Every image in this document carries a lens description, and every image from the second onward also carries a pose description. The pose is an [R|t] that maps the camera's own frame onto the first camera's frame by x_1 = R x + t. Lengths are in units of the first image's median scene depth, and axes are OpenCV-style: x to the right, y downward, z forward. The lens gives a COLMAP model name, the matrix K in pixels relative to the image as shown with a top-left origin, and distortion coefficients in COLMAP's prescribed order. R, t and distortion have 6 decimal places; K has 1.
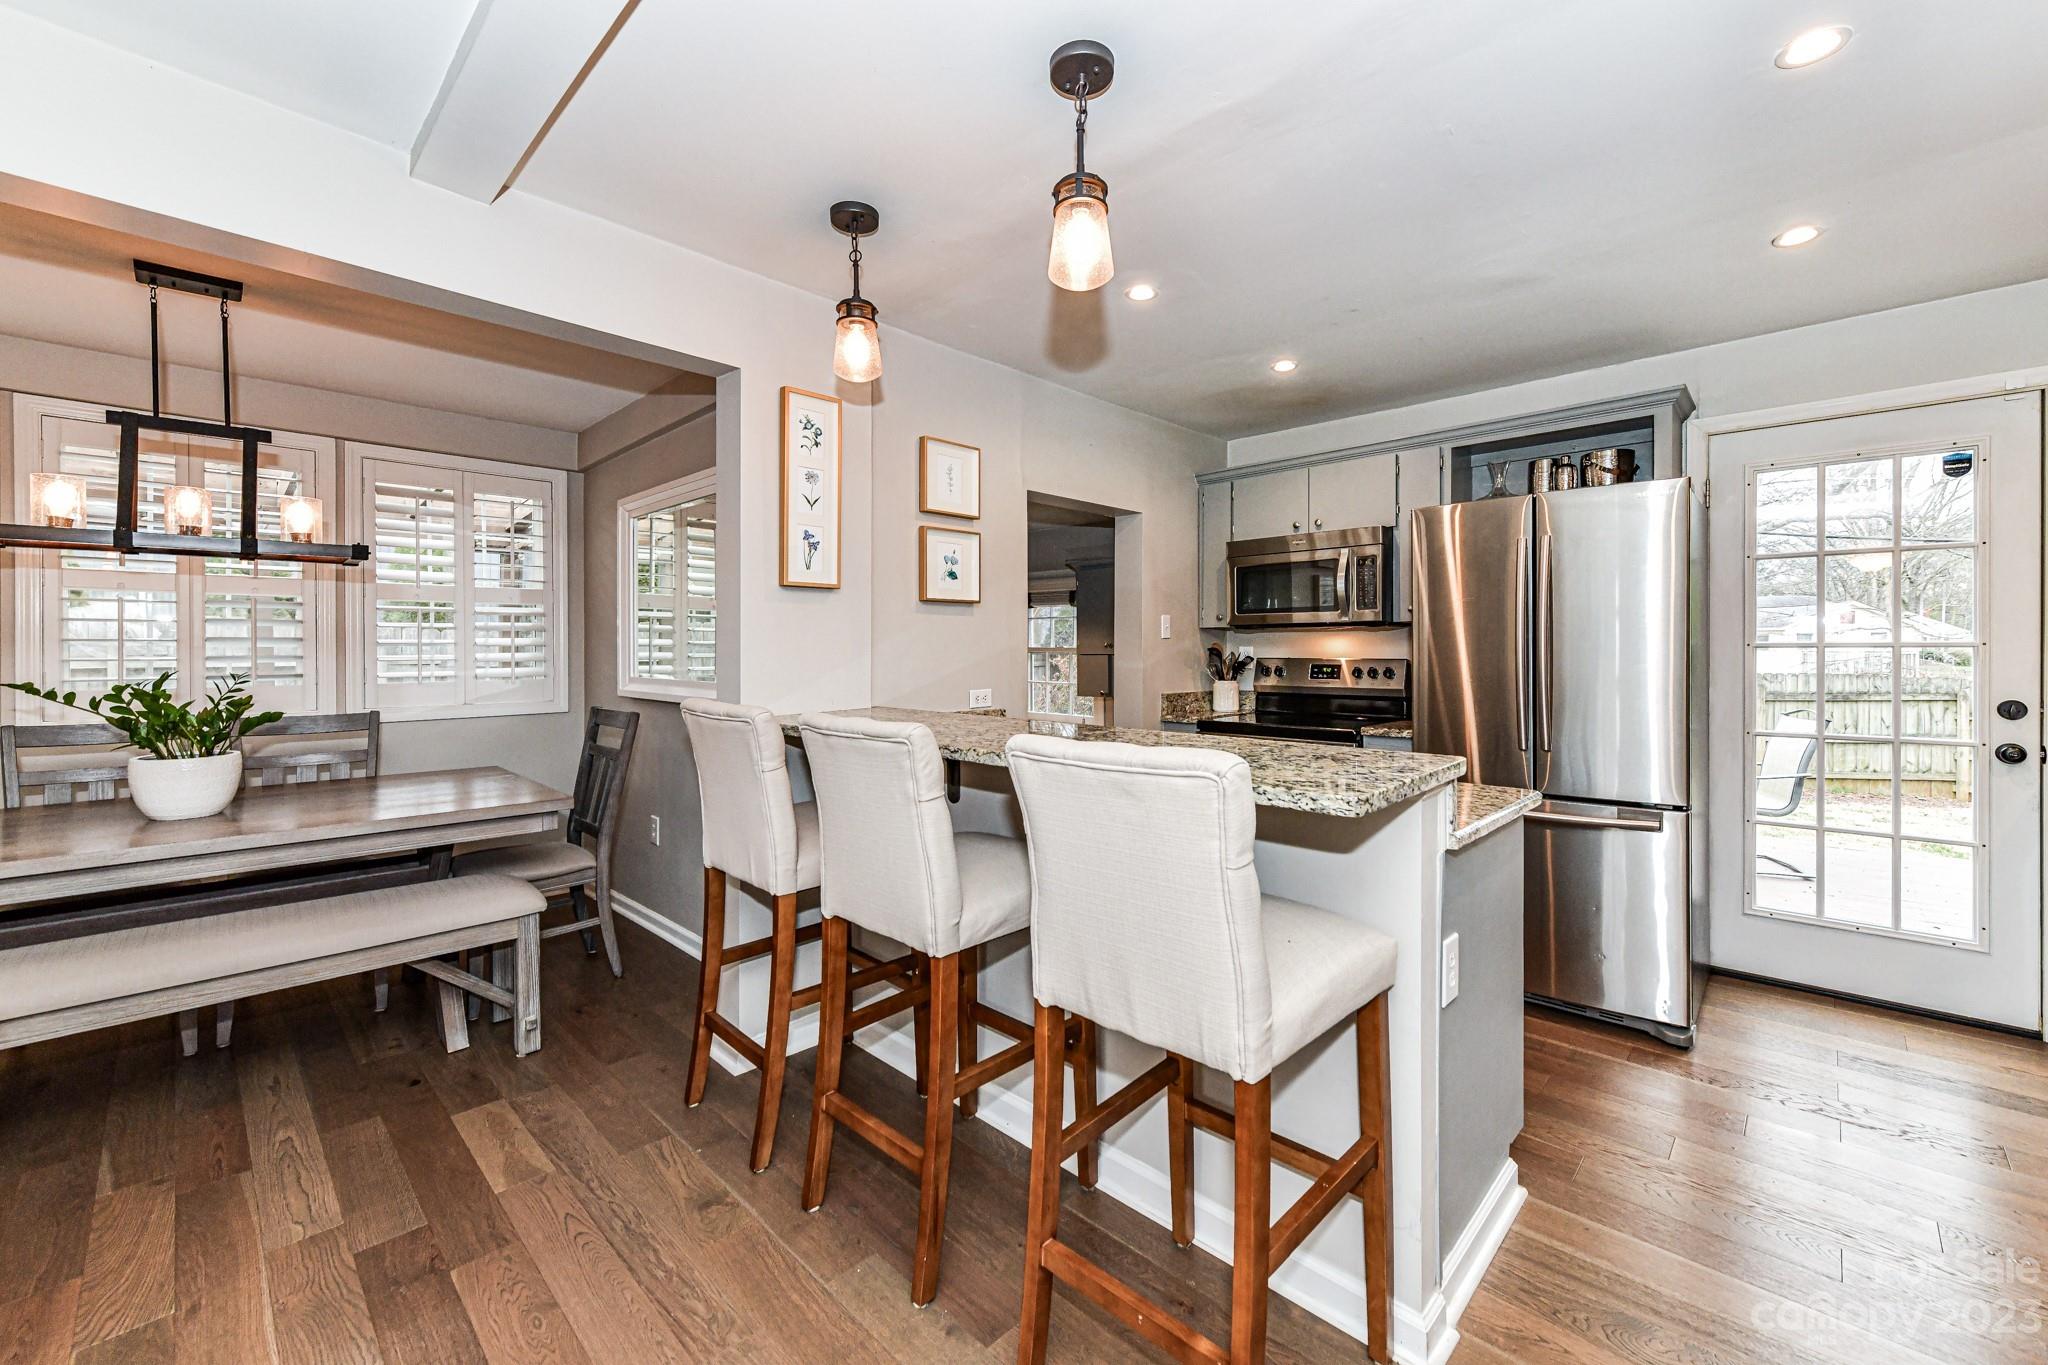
lens RADIAL K [[817.6, 0, 1028.4], [0, 817.6, 661.7], [0, 0, 1]] dist [0.002145, -0.000113]
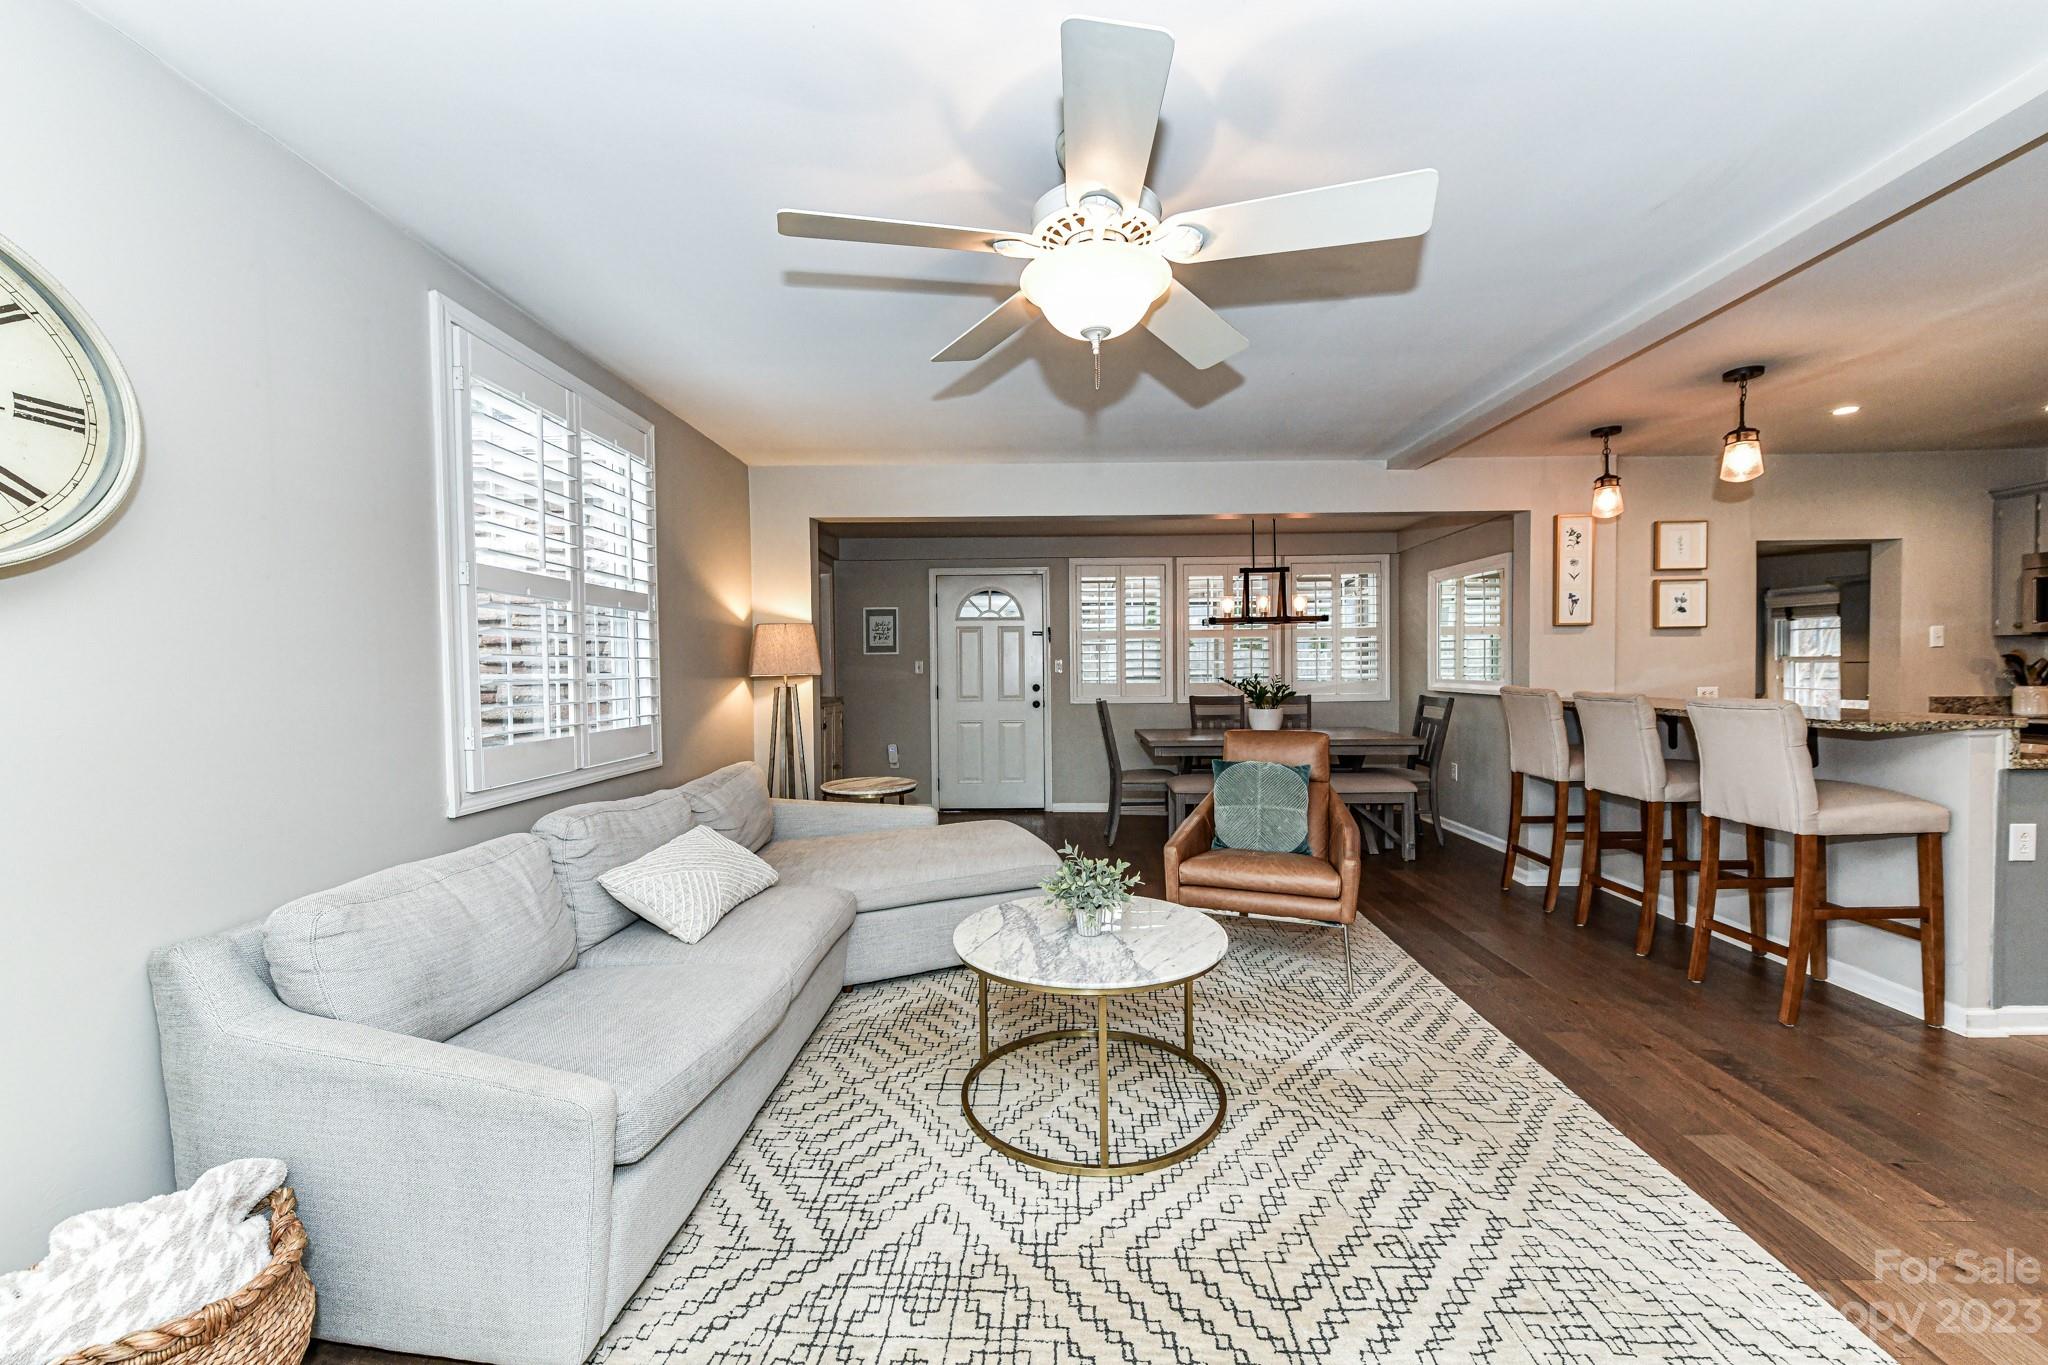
lens RADIAL K [[802.7, 0, 1029.5], [0, 802.7, 681.7], [0, 0, 1]] dist [0.000257, -0.000215]
pose [[0.682774, 0.007228, -0.730594, 0.194145], [0.000194, 0.999949, 0.010074, 0.011804], [0.730630, -0.007020, 0.682738, -1.018466]]
